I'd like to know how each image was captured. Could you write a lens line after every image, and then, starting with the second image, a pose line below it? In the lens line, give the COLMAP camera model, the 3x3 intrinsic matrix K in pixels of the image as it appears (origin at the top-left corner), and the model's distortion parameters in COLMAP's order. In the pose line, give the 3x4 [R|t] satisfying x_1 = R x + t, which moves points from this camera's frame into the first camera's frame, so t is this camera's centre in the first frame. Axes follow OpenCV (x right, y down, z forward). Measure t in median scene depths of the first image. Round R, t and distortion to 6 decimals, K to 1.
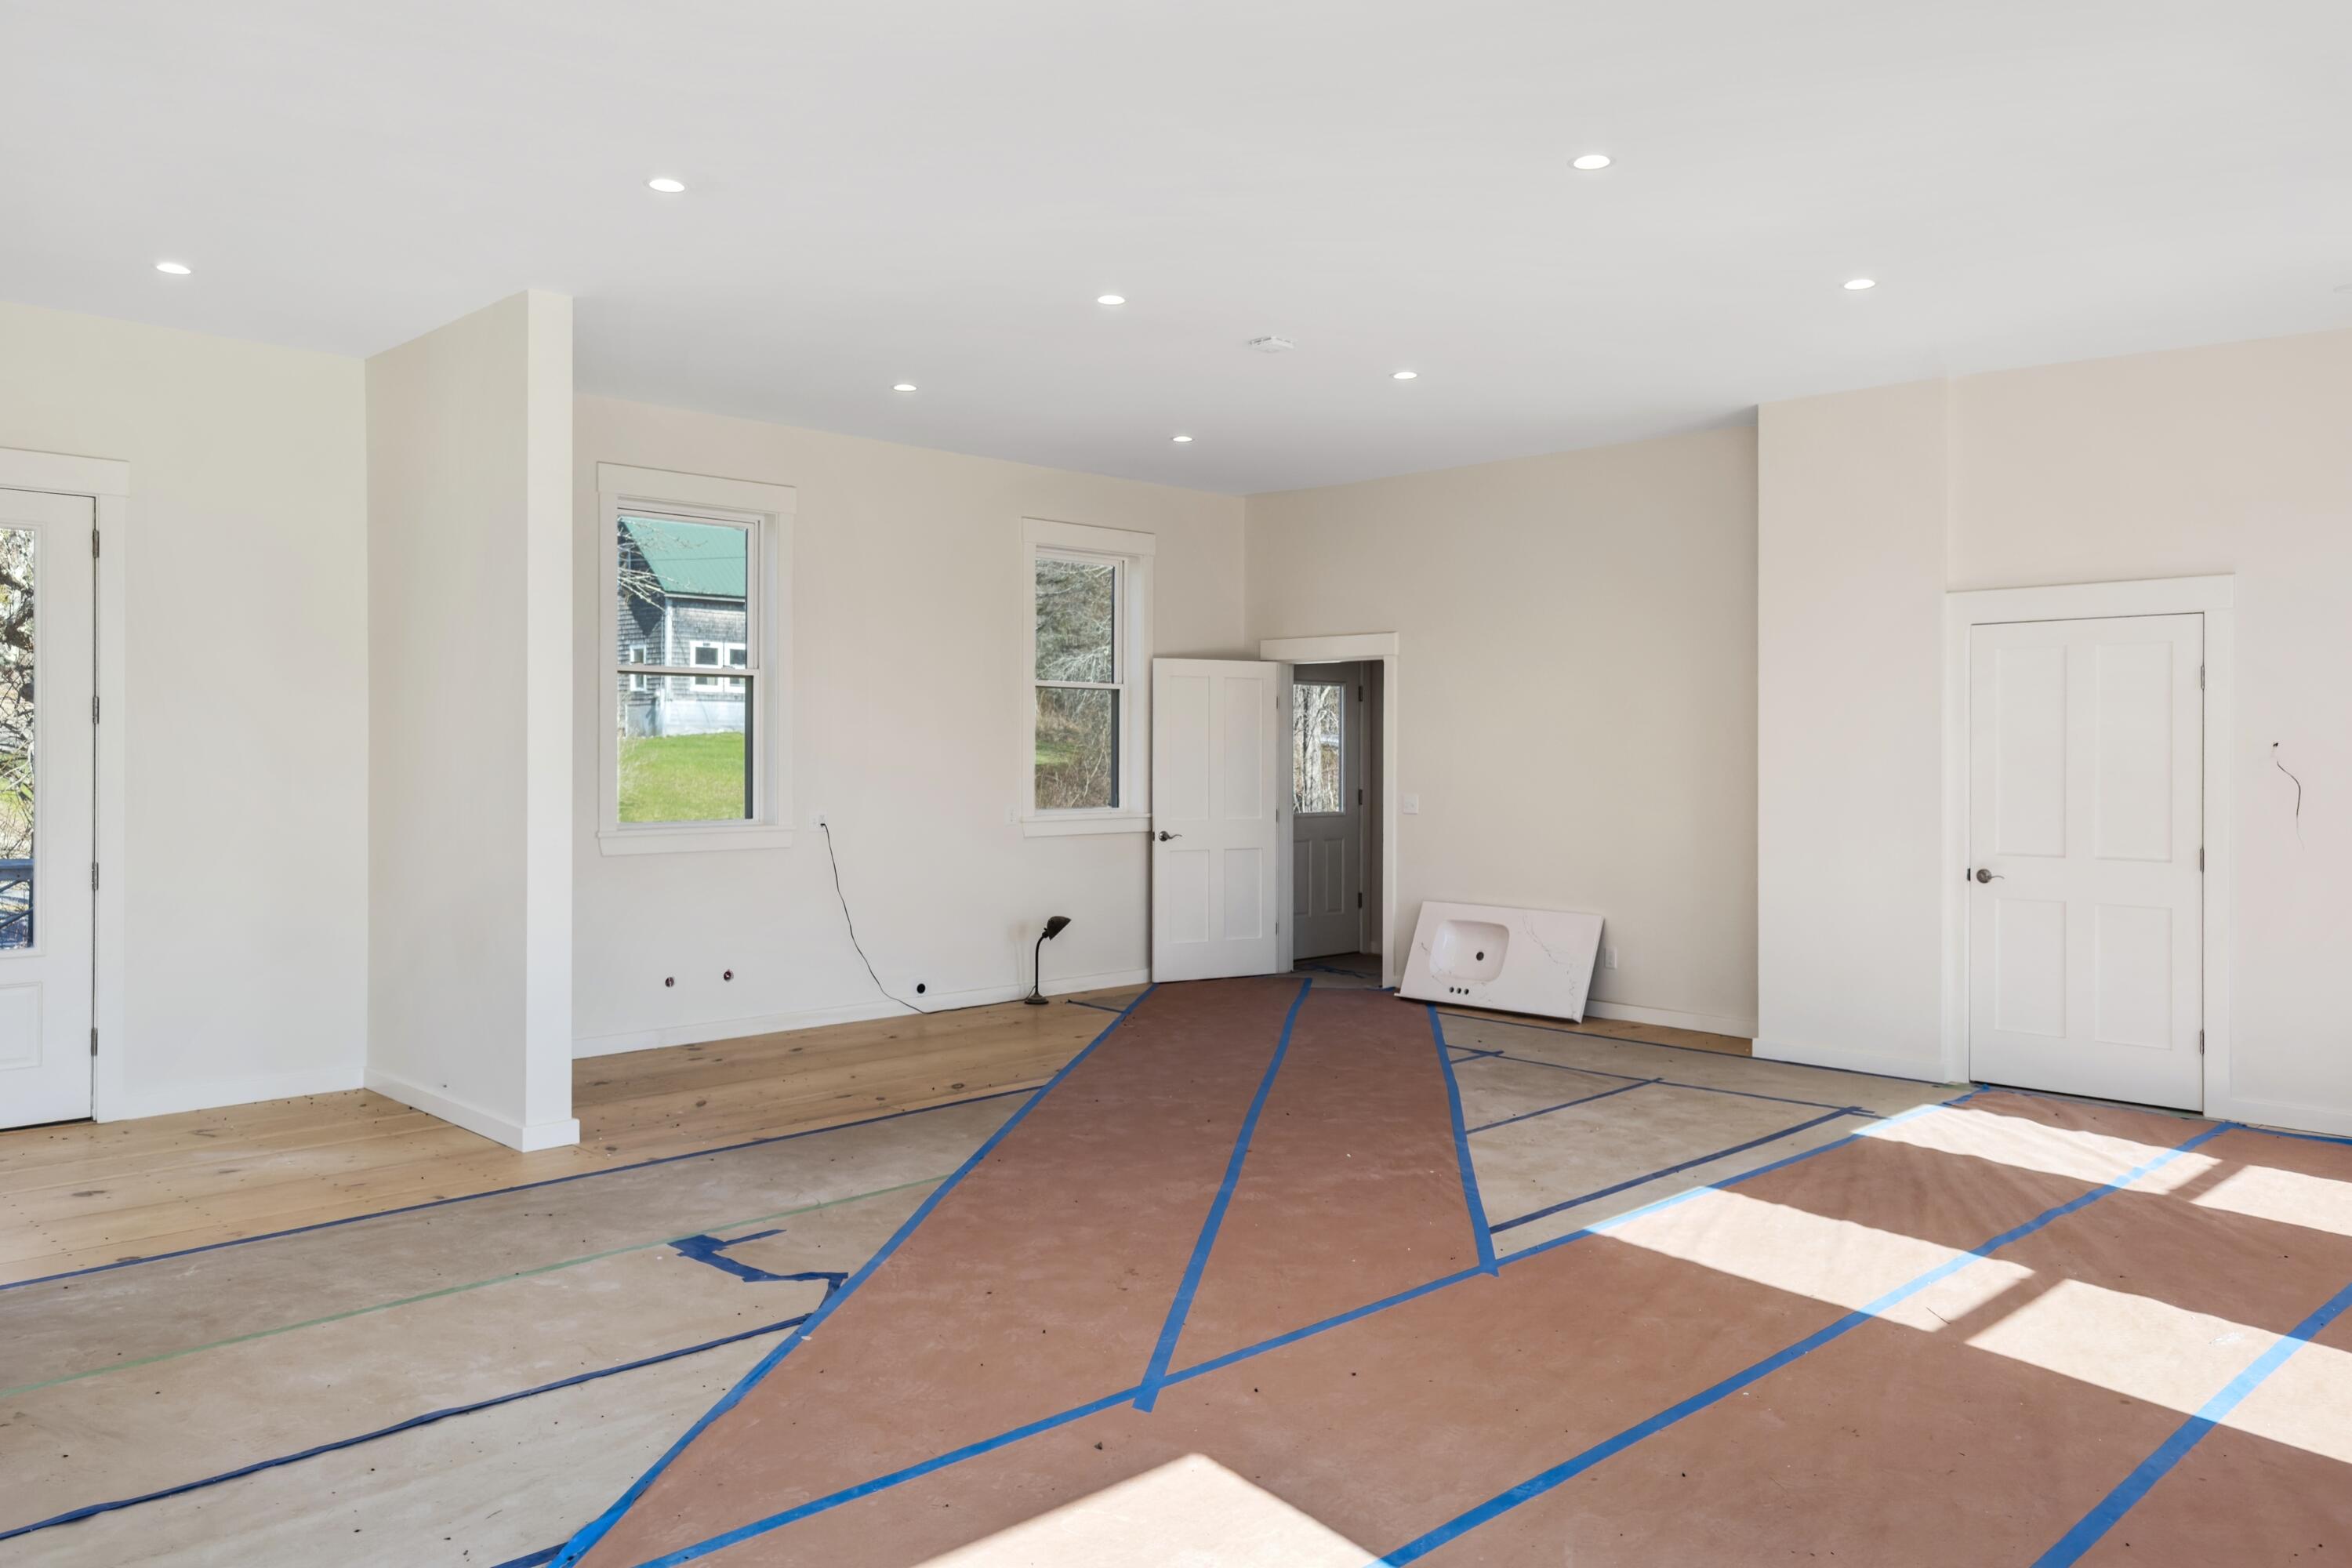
lens RADIAL K [[1690.6, 0, 1177.3], [0, 1690.6, 756.6], [0, 0, 1]] dist [-0.000392, -0.000441]
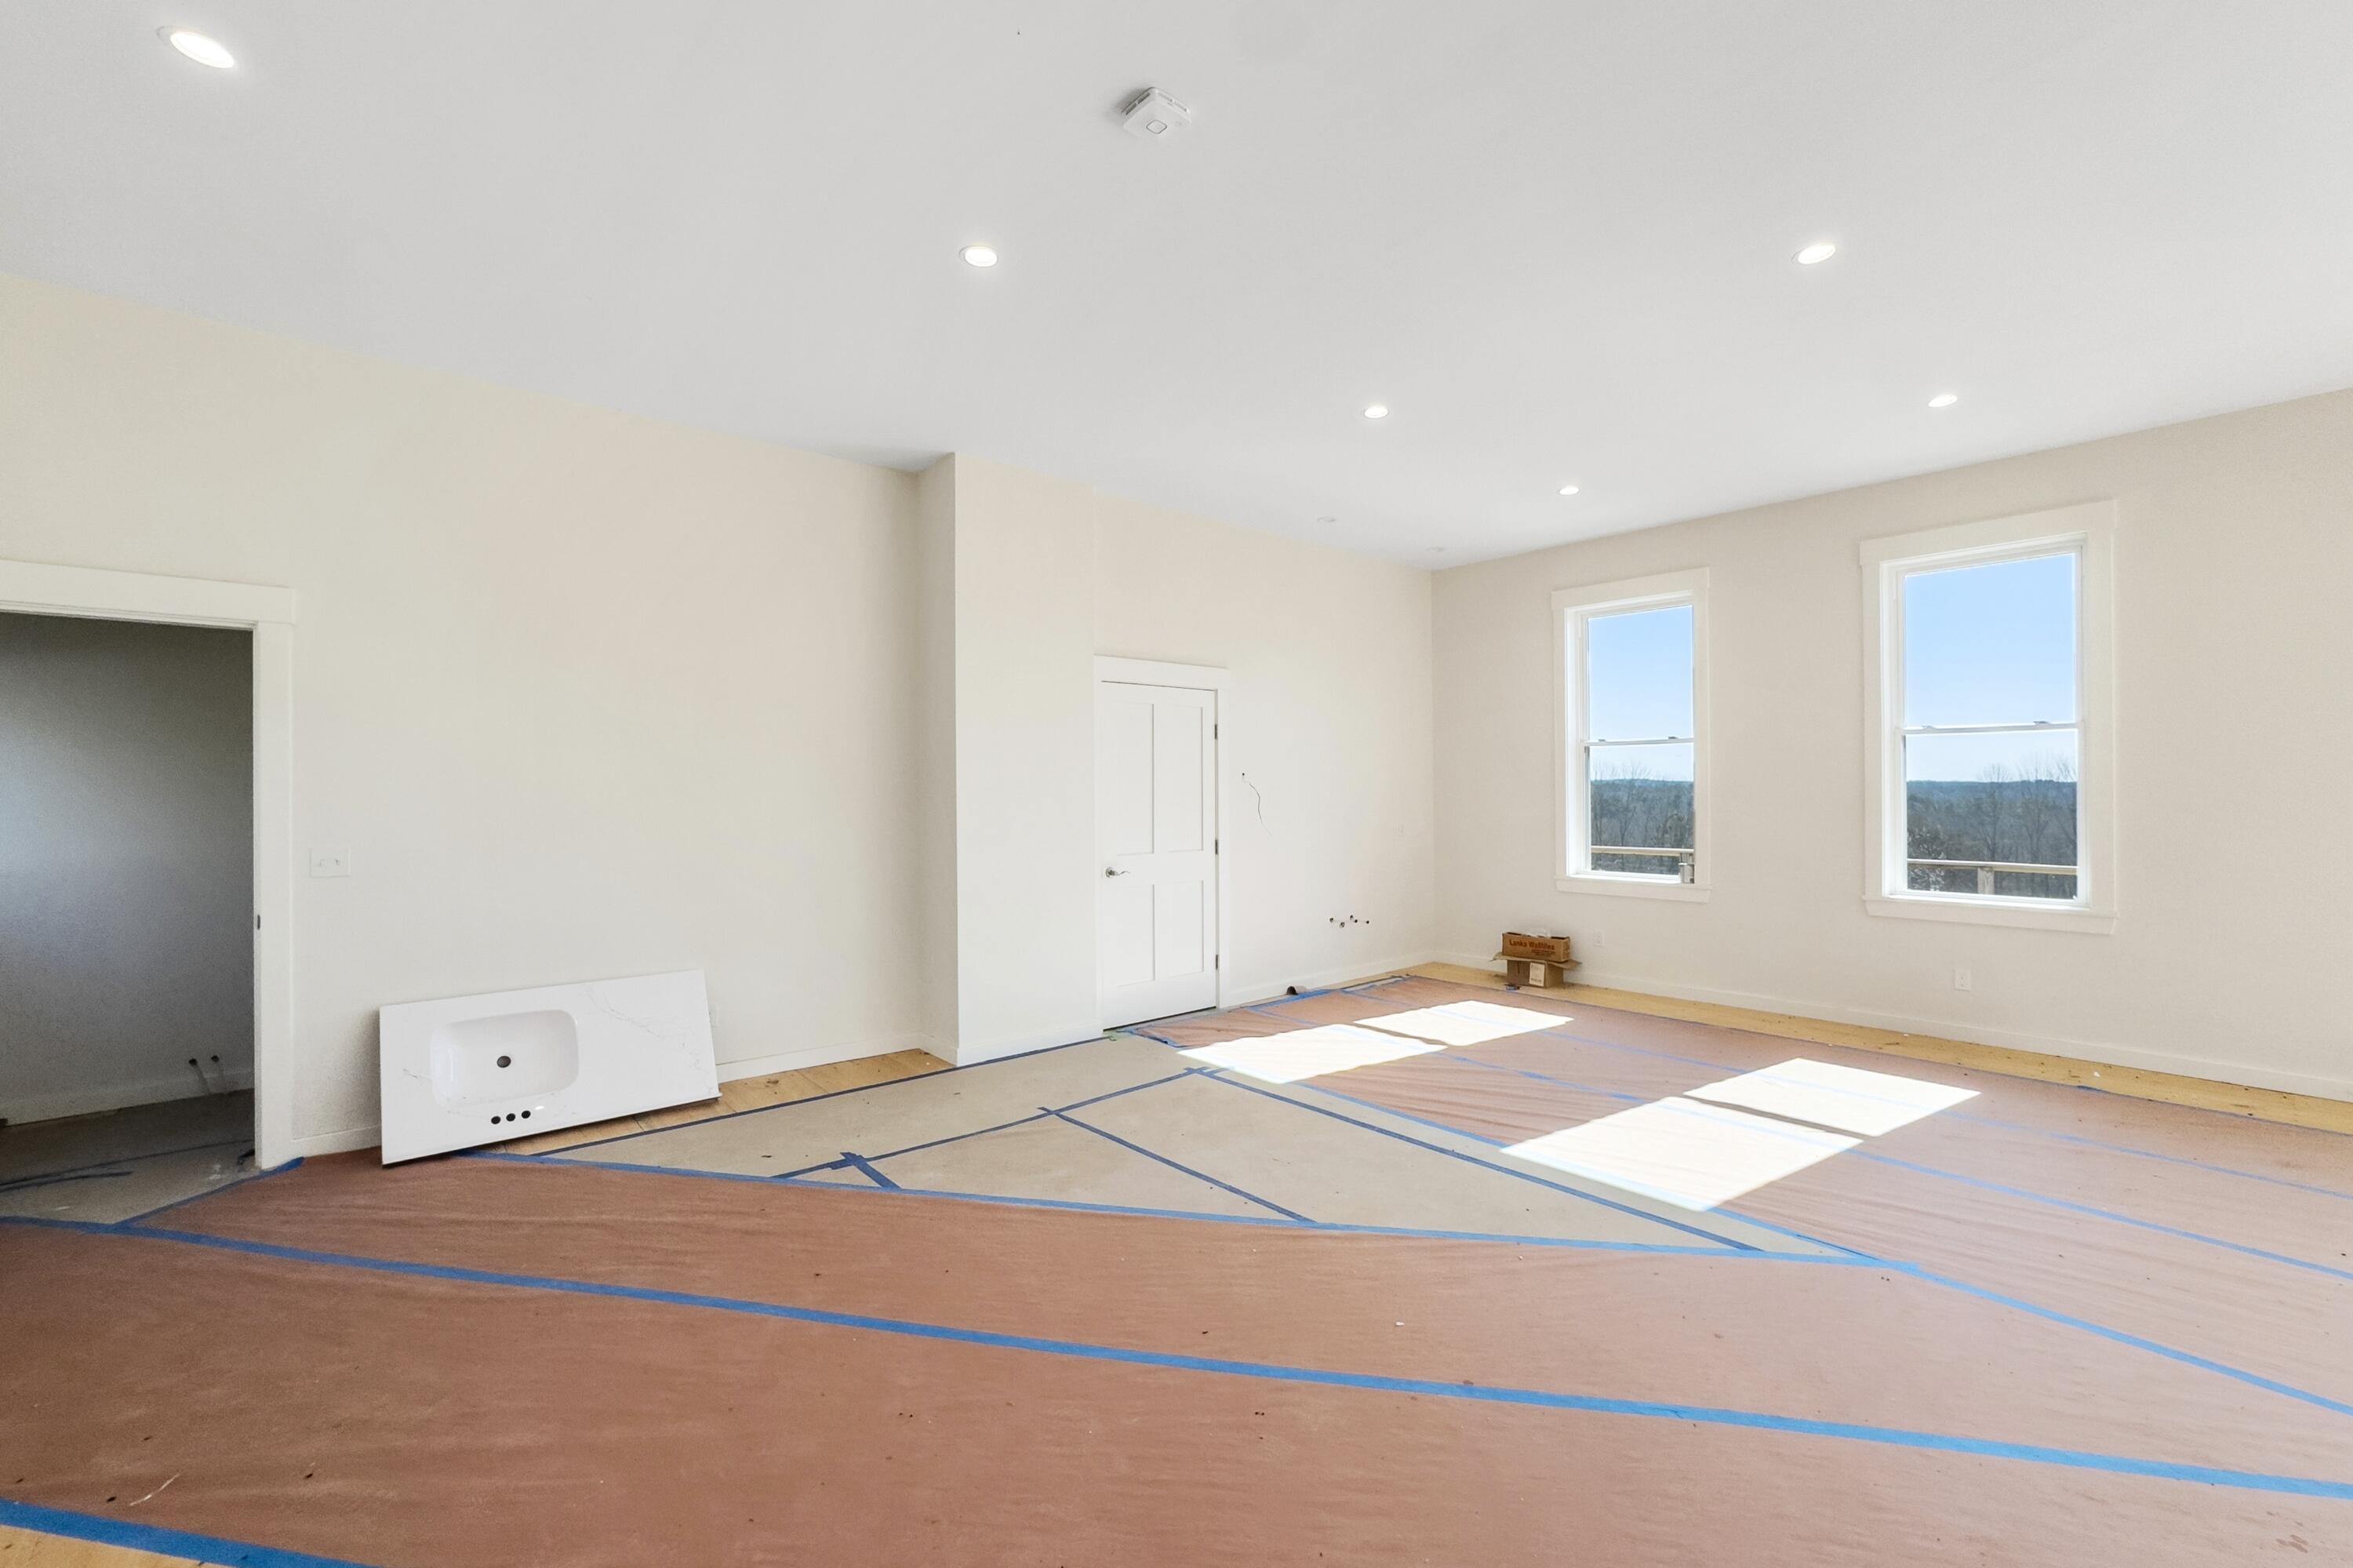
lens RADIAL K [[964.4, 0, 1173.4], [0, 964.4, 781.6], [0, 0, 1]] dist [-0.059663, 0.028805]
pose [[0.056963, -0.003394, 0.998371, -0.295586], [0.005471, 0.999980, 0.003088, -0.002976], [-0.998361, 0.005286, 0.056981, 0.982569]]
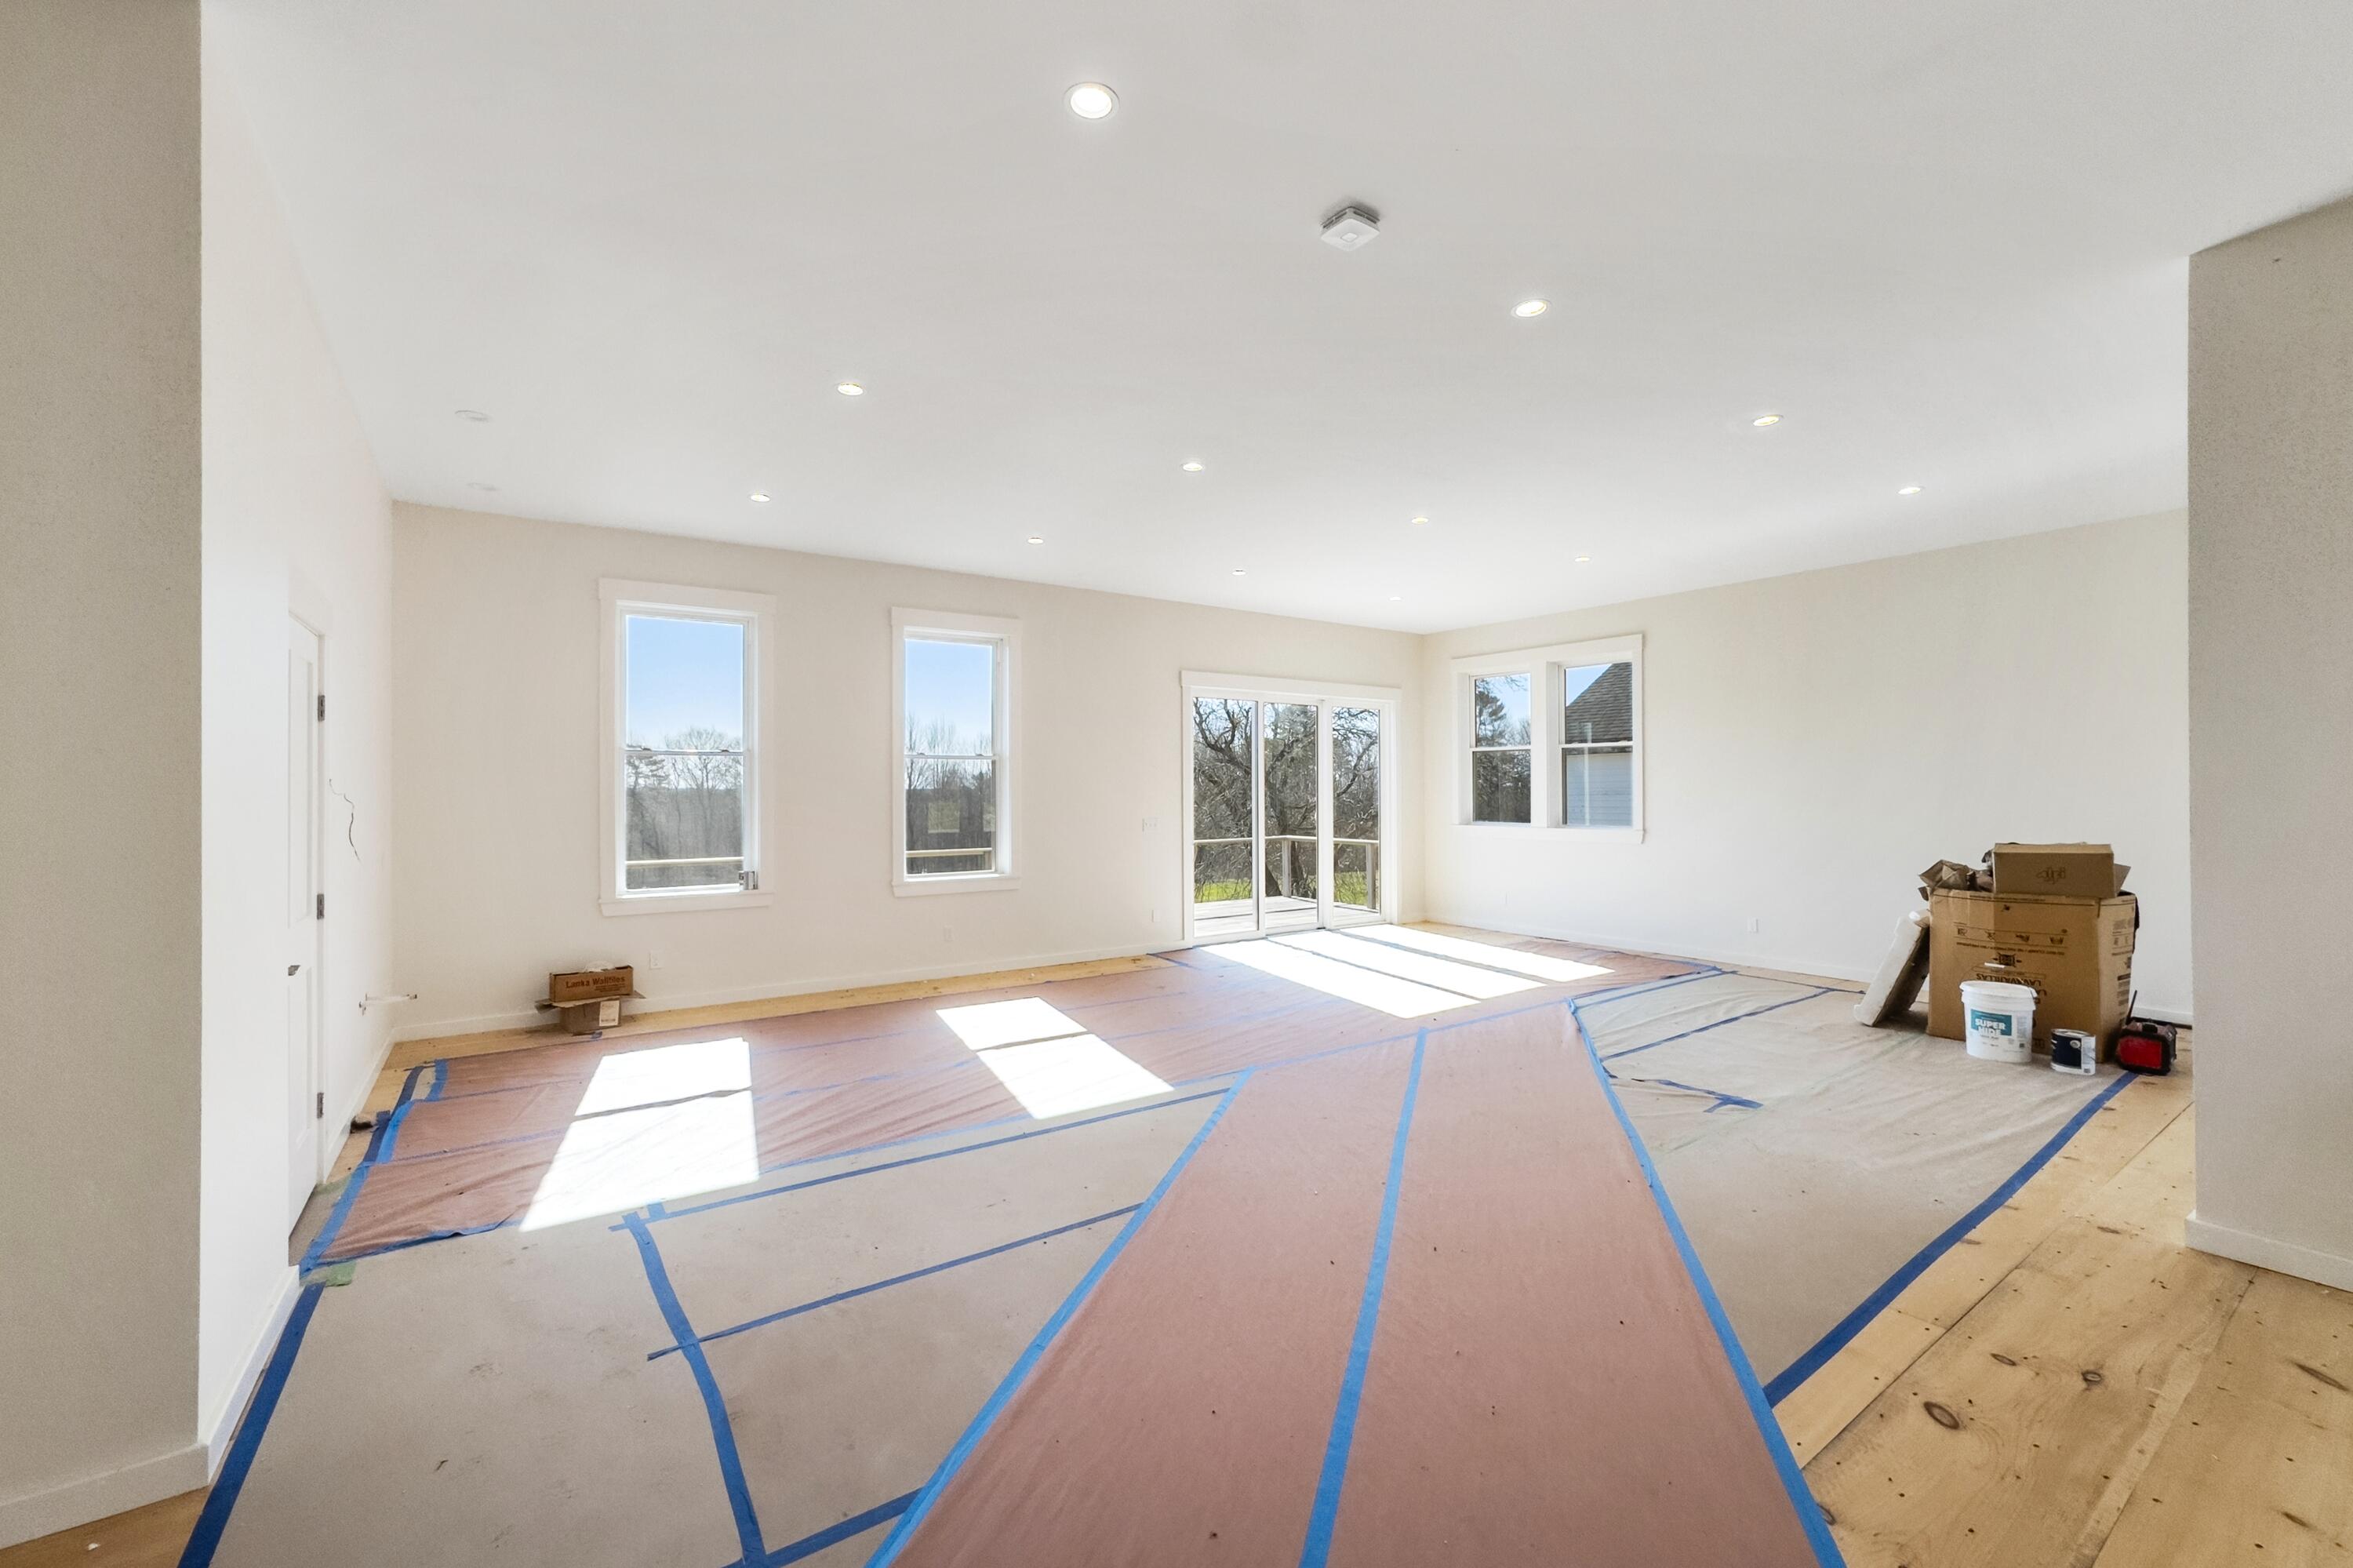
lens RADIAL K [[964.4, 0, 1173.4], [0, 964.4, 781.6], [0, 0, 1]] dist [-0.059663, 0.028805]
pose [[-0.988025, -0.002907, 0.154267, 0.074066], [-0.003846, 0.999976, -0.005787, -0.005537], [-0.154246, -0.006311, -0.988012, 1.431260]]
